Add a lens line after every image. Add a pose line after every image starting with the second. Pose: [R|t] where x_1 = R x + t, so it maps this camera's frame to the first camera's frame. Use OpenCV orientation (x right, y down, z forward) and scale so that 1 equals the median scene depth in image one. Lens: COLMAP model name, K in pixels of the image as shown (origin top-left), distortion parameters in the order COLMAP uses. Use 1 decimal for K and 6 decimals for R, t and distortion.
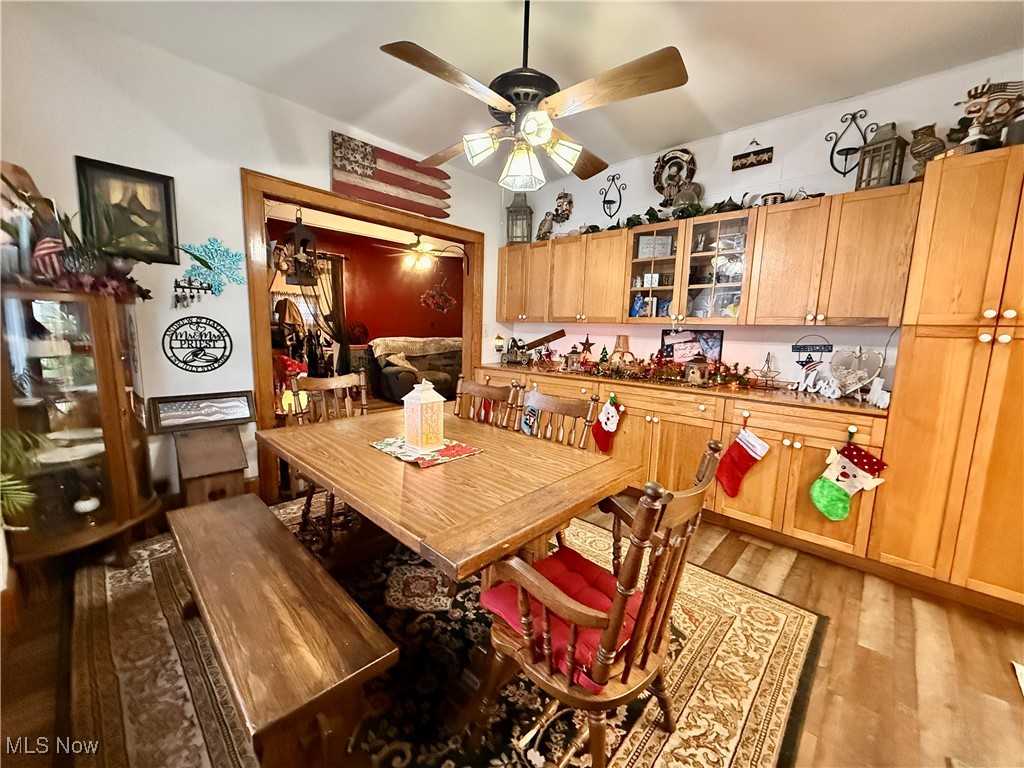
lens RADIAL K [[406.1, 0, 510.1], [0, 406.1, 385.7], [0, 0, 1]] dist [-0.001042, -0.000188]
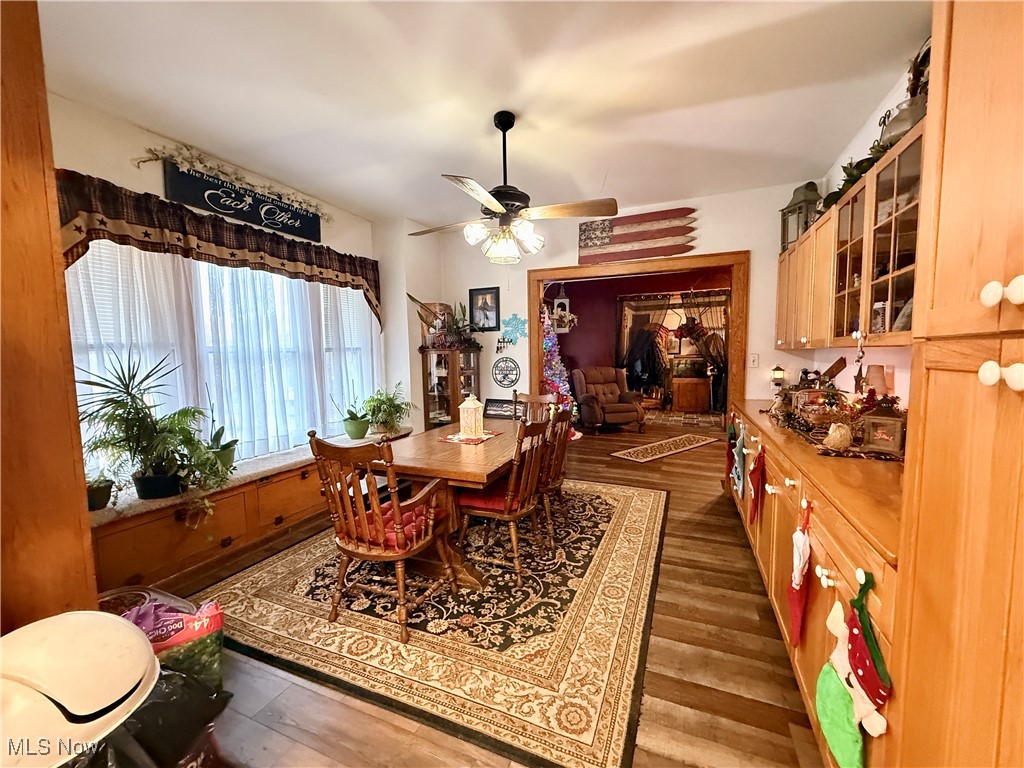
lens RADIAL K [[406.1, 0, 510.1], [0, 406.1, 385.7], [0, 0, 1]] dist [-0.001042, -0.000188]
pose [[0.339472, 0.039995, -0.939766, 0.823786], [-0.110618, 0.993860, 0.002339, -0.042093], [0.934089, 0.103161, 0.341811, 0.345476]]
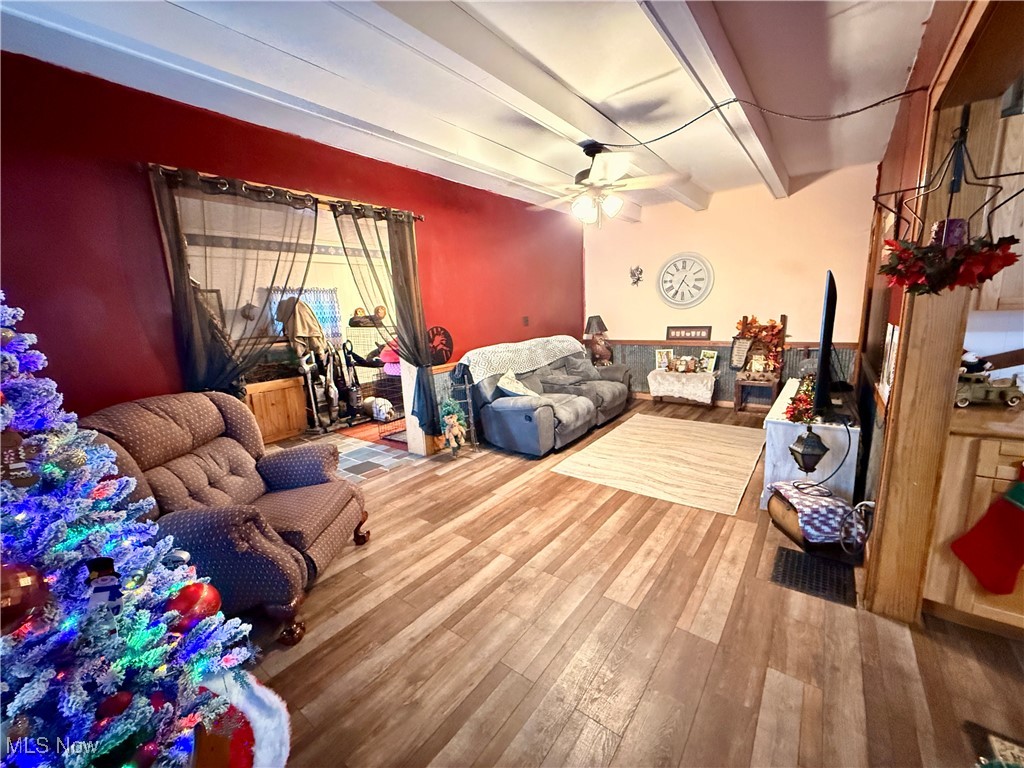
lens RADIAL K [[406.1, 0, 510.1], [0, 406.1, 385.7], [0, 0, 1]] dist [-0.001042, -0.000188]
pose [[0.992342, -0.093710, 0.080478, -0.767206], [0.090188, 0.994846, 0.046342, -0.209541], [-0.084406, -0.038729, 0.995679, 0.920129]]
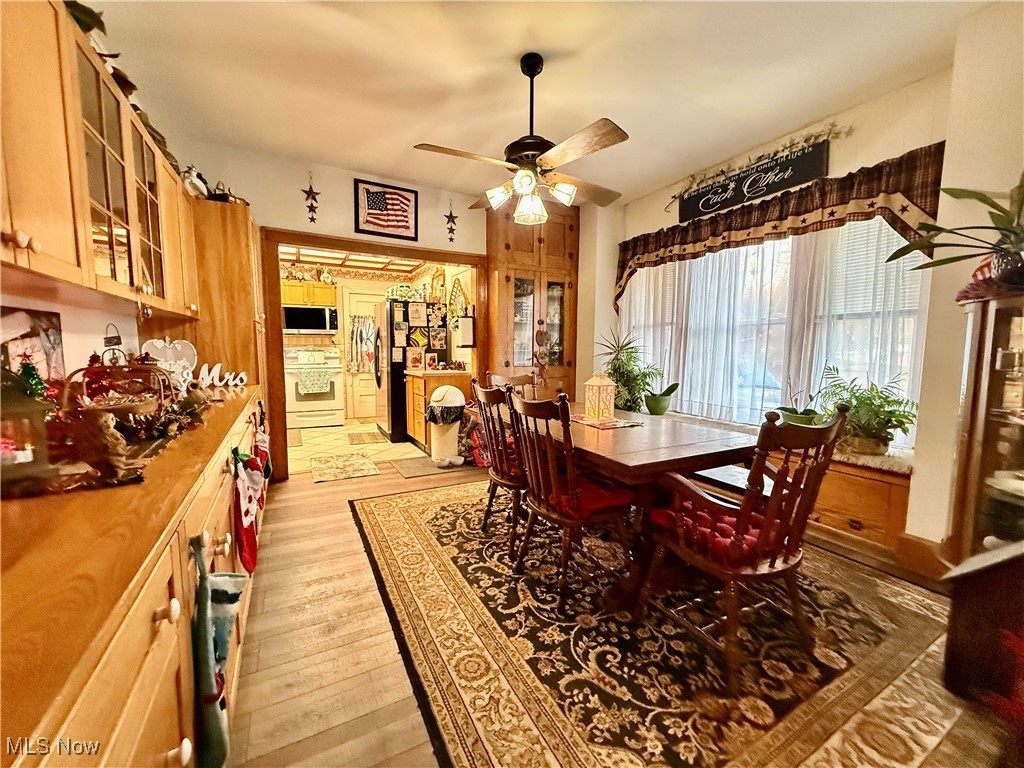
lens RADIAL K [[406.1, 0, 510.1], [0, 406.1, 385.7], [0, 0, 1]] dist [-0.001042, -0.000188]
pose [[-0.948451, -0.062571, 0.310684, -0.208315], [0.013064, 0.971764, 0.235592, -0.171275], [-0.316653, 0.227507, -0.920854, 1.404408]]
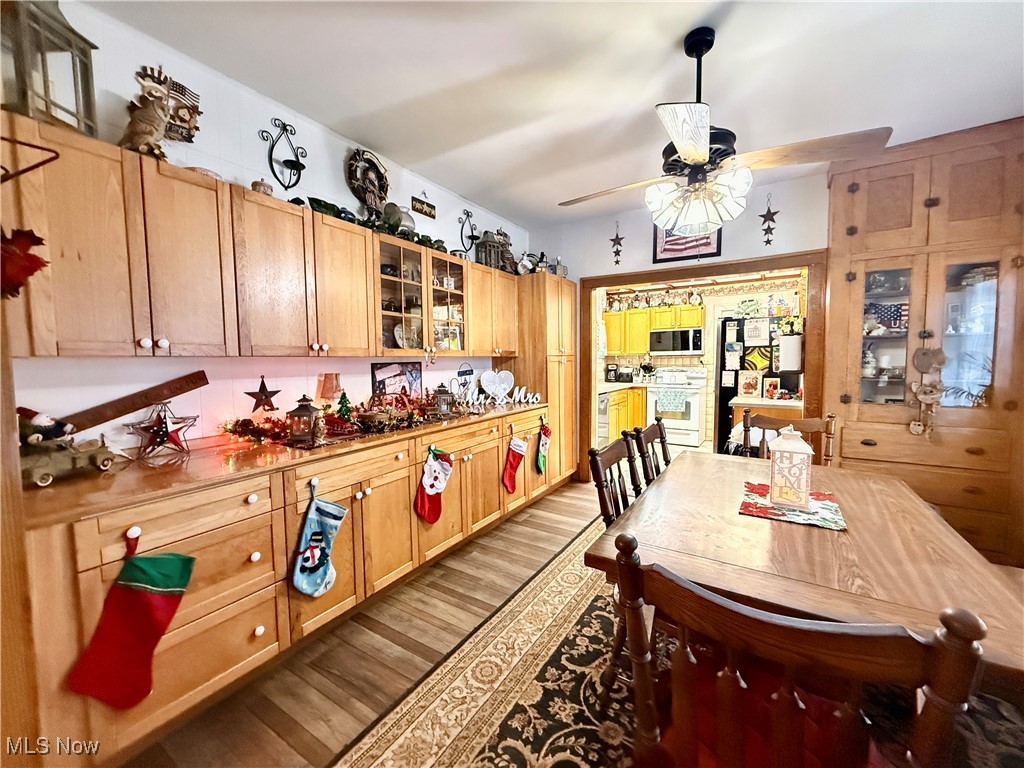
lens RADIAL K [[406.1, 0, 510.1], [0, 406.1, 385.7], [0, 0, 1]] dist [-0.001042, -0.000188]
pose [[-0.187888, -0.087623, 0.978274, -0.567354], [0.144810, 0.982656, 0.115828, -0.173882], [-0.971457, 0.163427, -0.171940, 1.029815]]
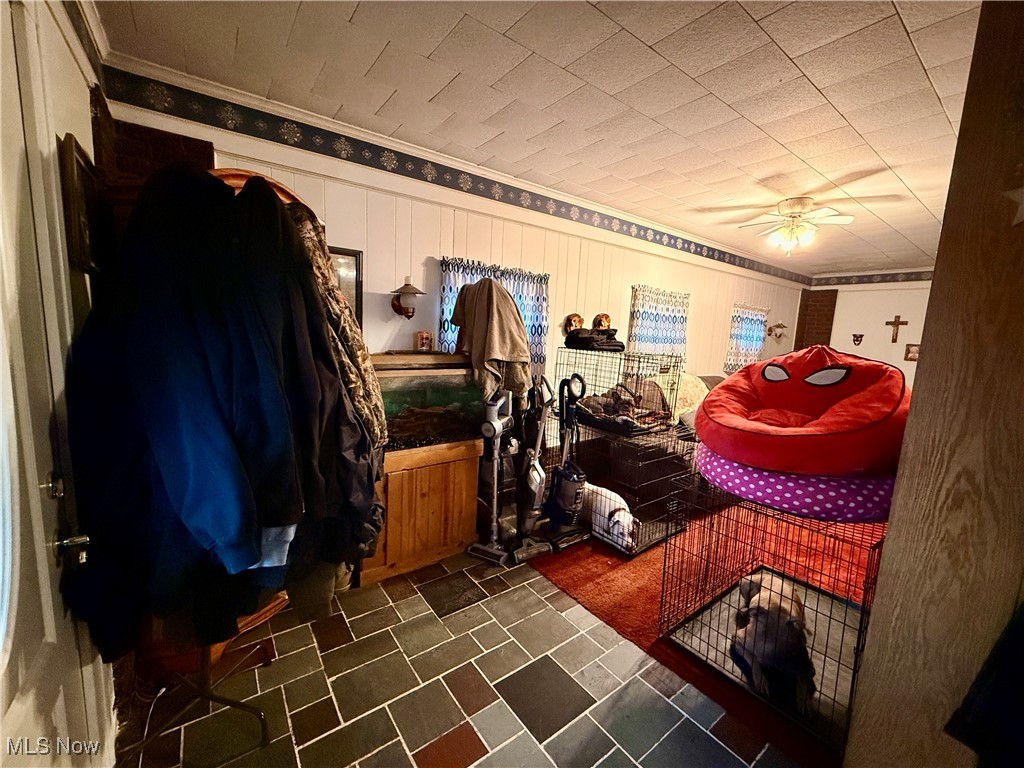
lens RADIAL K [[406.1, 0, 510.1], [0, 406.1, 385.7], [0, 0, 1]] dist [-0.001042, -0.000188]
pose [[0.985478, 0.034187, -0.166327, -1.322171], [-0.036967, 0.999223, -0.013646, -0.354265], [0.165731, 0.019597, 0.985976, 1.913001]]
